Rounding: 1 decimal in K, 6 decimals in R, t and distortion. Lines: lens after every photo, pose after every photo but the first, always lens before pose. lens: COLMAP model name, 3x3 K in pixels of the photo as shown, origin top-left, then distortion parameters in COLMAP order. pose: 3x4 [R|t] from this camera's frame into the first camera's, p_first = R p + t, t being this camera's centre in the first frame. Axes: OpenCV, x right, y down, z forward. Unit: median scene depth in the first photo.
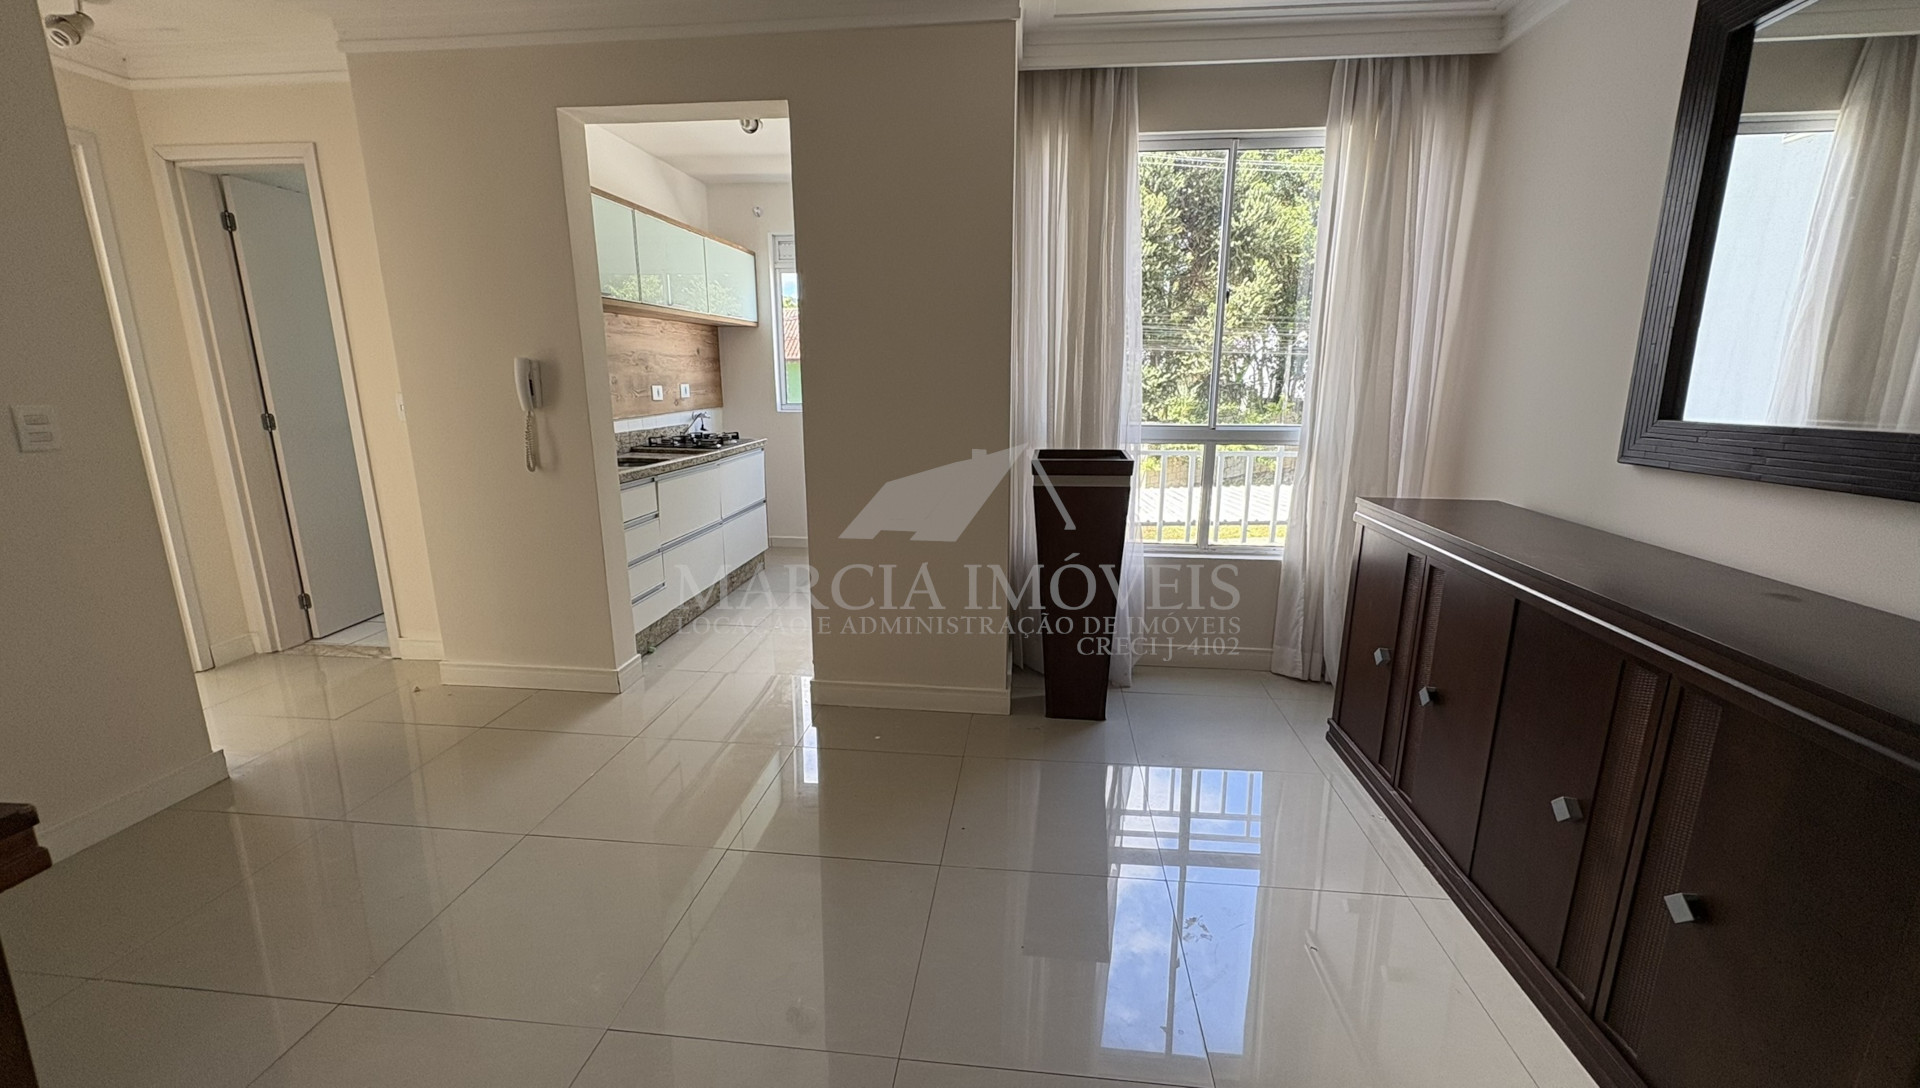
lens RADIAL K [[762.8, 0, 960.0], [0, 762.8, 544.0], [0, 0, 1]] dist [0.001446, -0.000318]
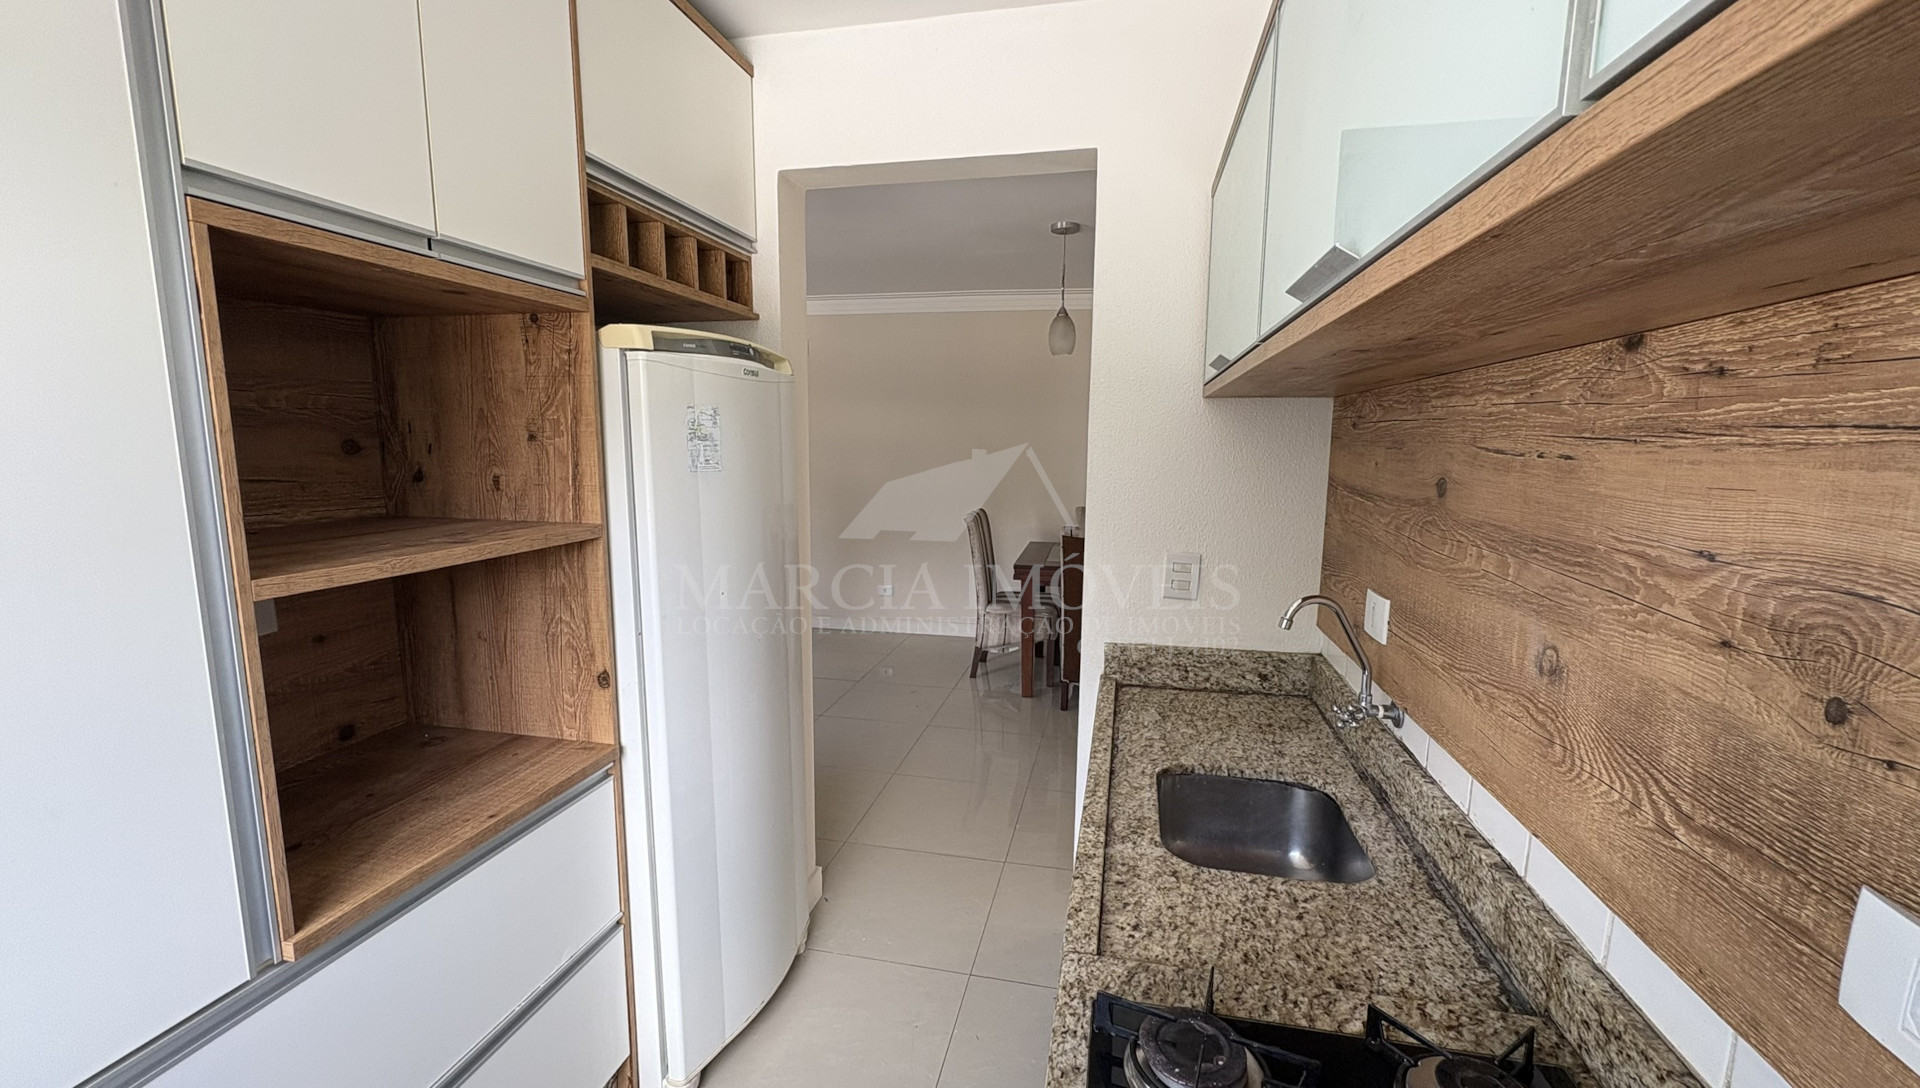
lens RADIAL K [[762.8, 0, 960.0], [0, 762.8, 544.0], [0, 0, 1]] dist [0.001446, -0.000318]
pose [[-0.994239, -0.024379, 0.104374, -0.381704], [0.014255, 0.935065, 0.354189, -0.392469], [-0.106231, 0.353637, -0.929331, 1.468382]]
